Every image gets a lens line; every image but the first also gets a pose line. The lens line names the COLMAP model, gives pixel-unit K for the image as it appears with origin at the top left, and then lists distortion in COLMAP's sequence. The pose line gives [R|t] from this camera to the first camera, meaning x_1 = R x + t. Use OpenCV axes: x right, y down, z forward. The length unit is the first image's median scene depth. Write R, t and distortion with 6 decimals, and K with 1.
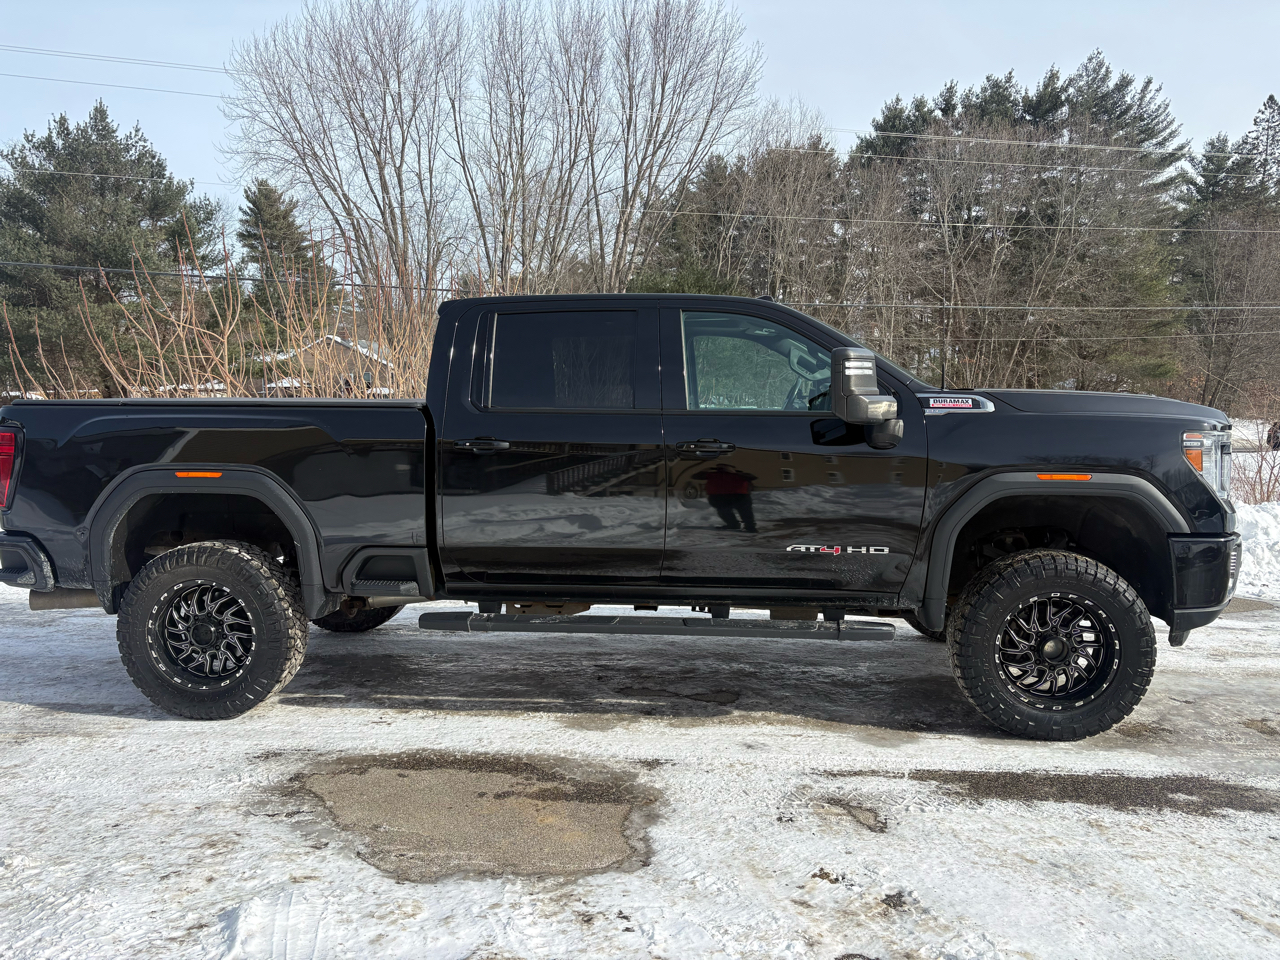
lens RADIAL K [[970.4, 0, 643.8], [0, 970.4, 476.7], [0, 0, 1]] dist [0.040102, -0.031840]
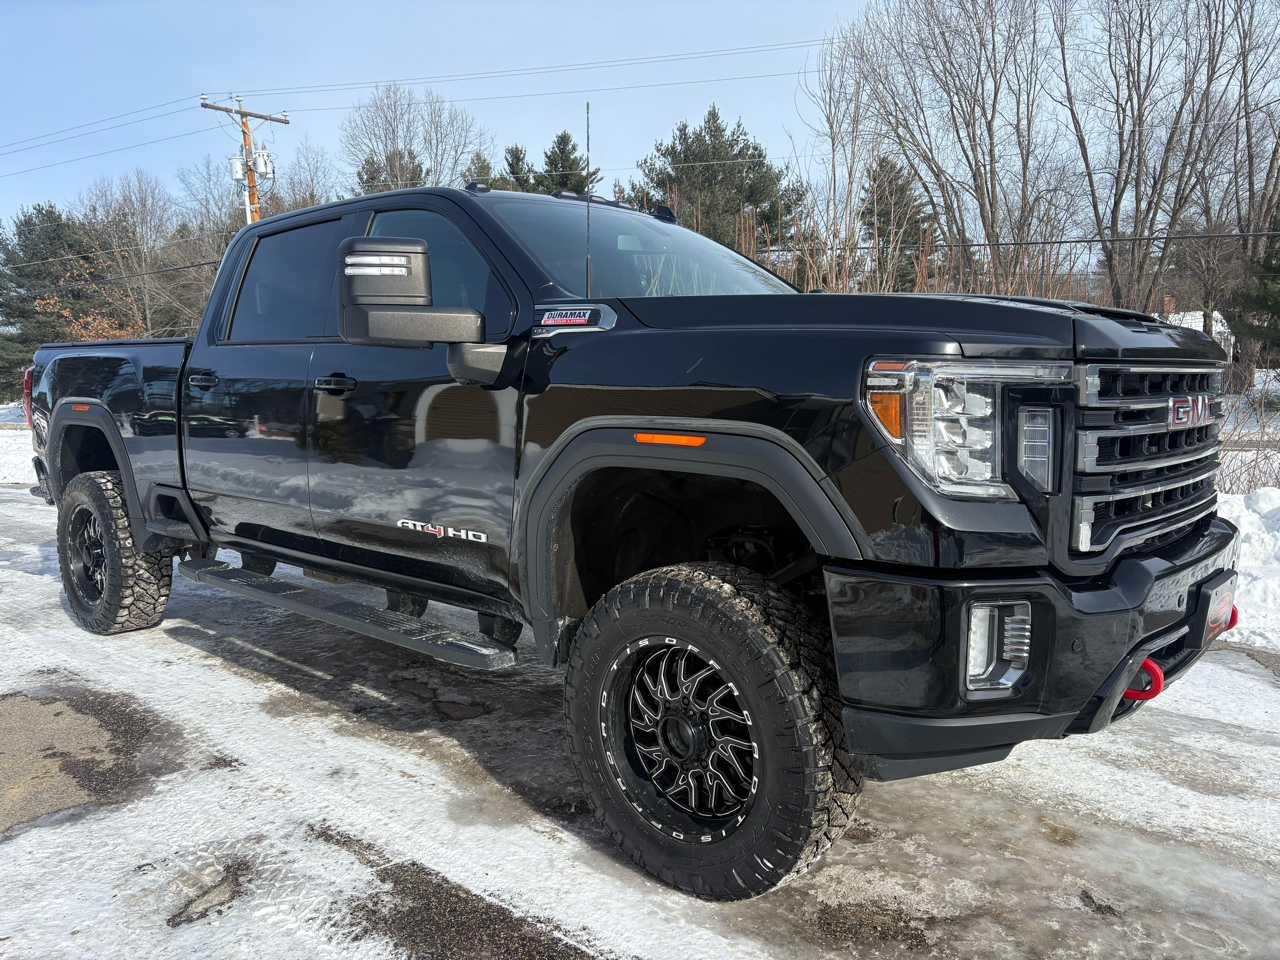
lens RADIAL K [[970.4, 0, 637.6], [0, 970.4, 477.6], [0, 0, 1]] dist [0.040102, -0.031840]
pose [[0.800088, 0.062564, -0.596611, 0.748713], [-0.046198, 0.998019, 0.042703, -0.000703], [0.598100, -0.006604, 0.801394, 0.525770]]
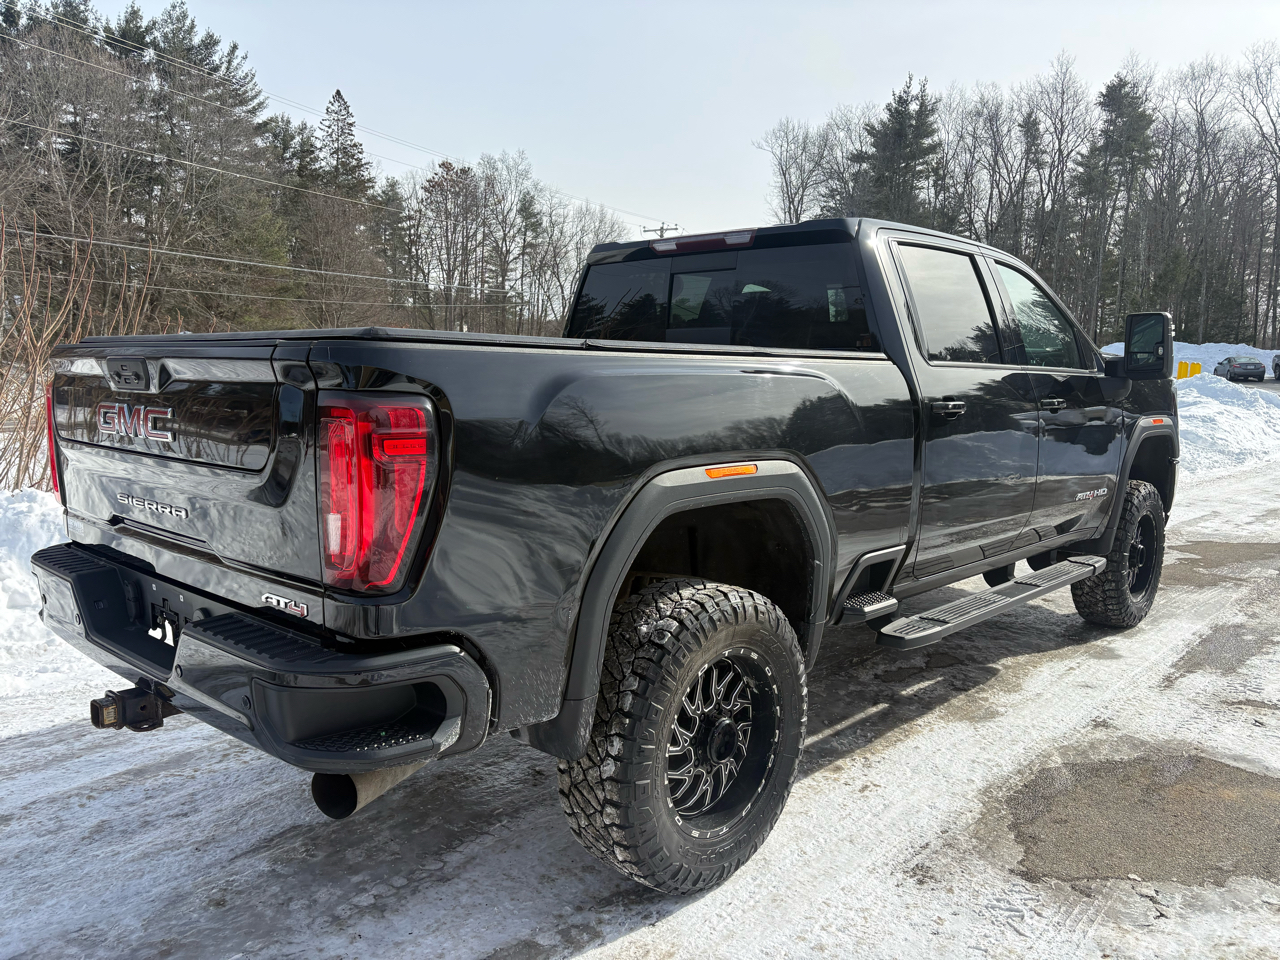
lens RADIAL K [[970.4, 0, 642.6], [0, 970.4, 473.2], [0, 0, 1]] dist [0.040102, -0.031840]
pose [[0.613722, -0.077304, 0.785729, -1.001955], [0.049151, 0.997006, 0.059699, -0.039942], [-0.787991, 0.001981, 0.615684, 0.729345]]
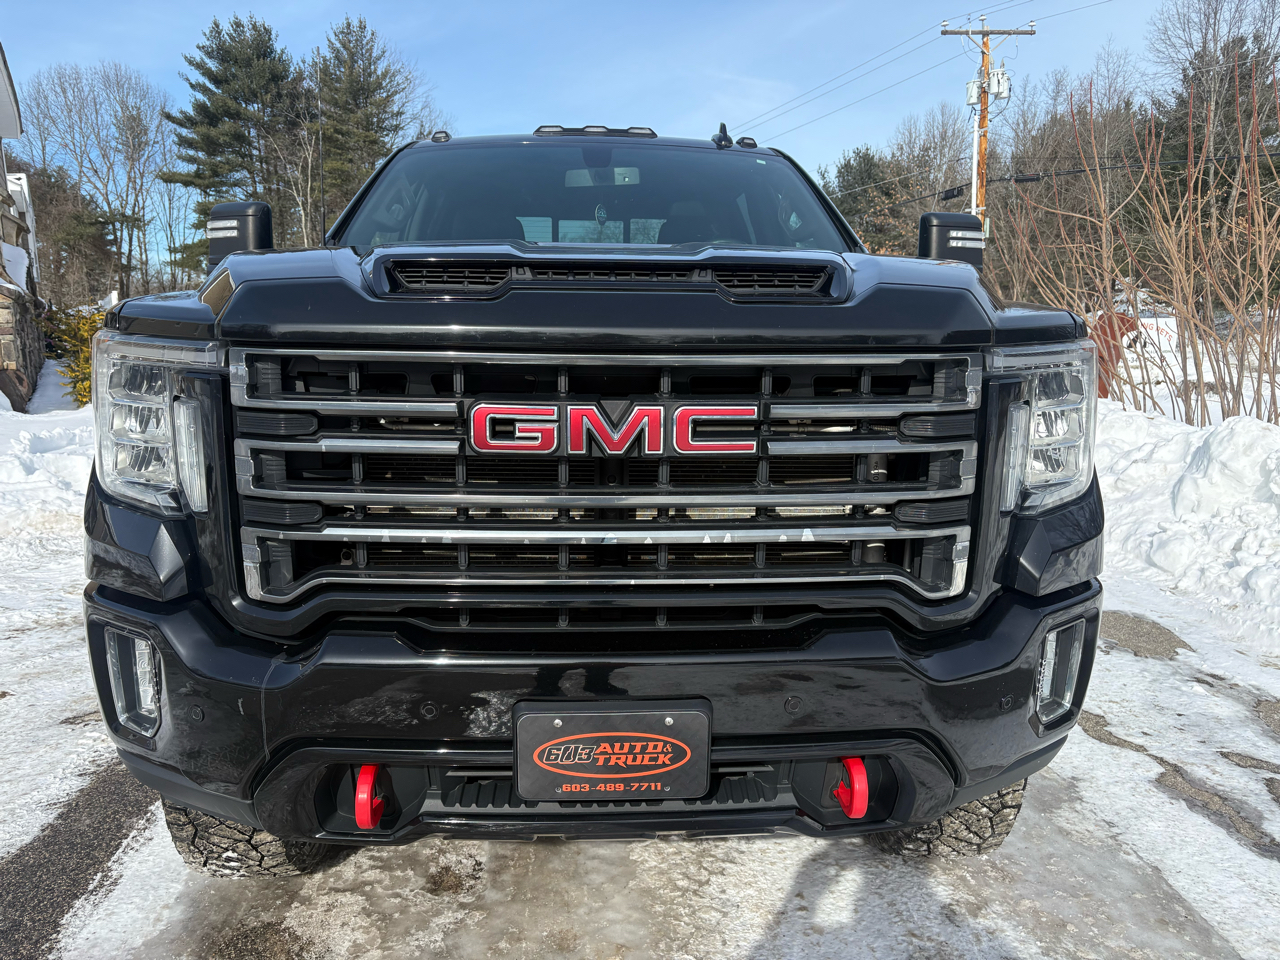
lens RADIAL K [[970.4, 0, 633.4], [0, 970.4, 488.0], [0, 0, 1]] dist [0.040102, -0.031840]
pose [[0.137669, 0.190088, -0.972067, 1.011294], [-0.086339, 0.979979, 0.179407, -0.073417], [0.986708, 0.059228, 0.151325, 1.152886]]
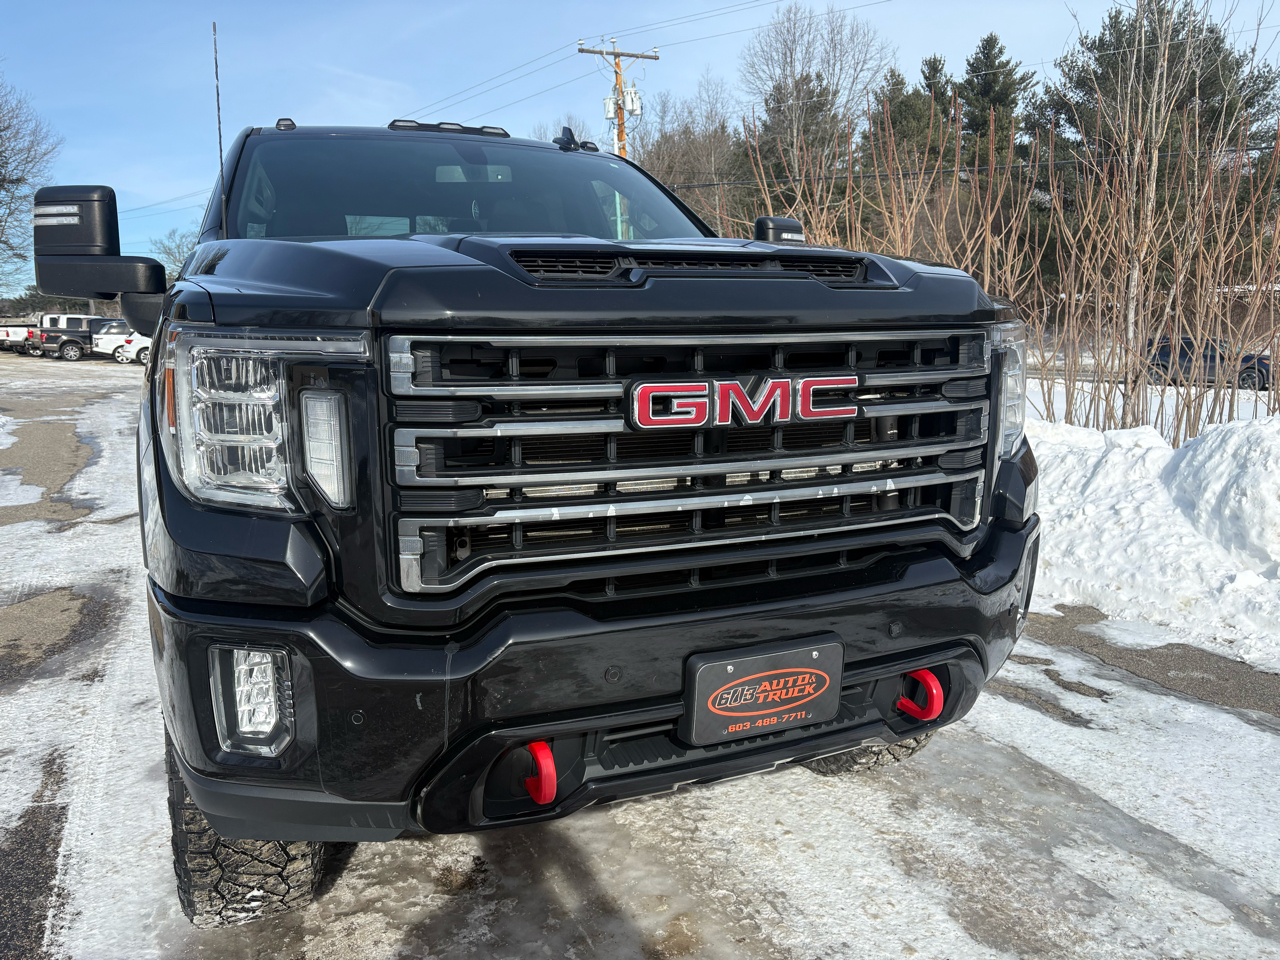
lens RADIAL K [[970.4, 0, 637.9], [0, 970.4, 469.2], [0, 0, 1]] dist [0.040102, -0.031840]
pose [[0.485188, 0.148392, -0.861726, 0.985585], [-0.069909, 0.988923, 0.130934, -0.051495], [0.871611, -0.003285, 0.490188, 0.962413]]
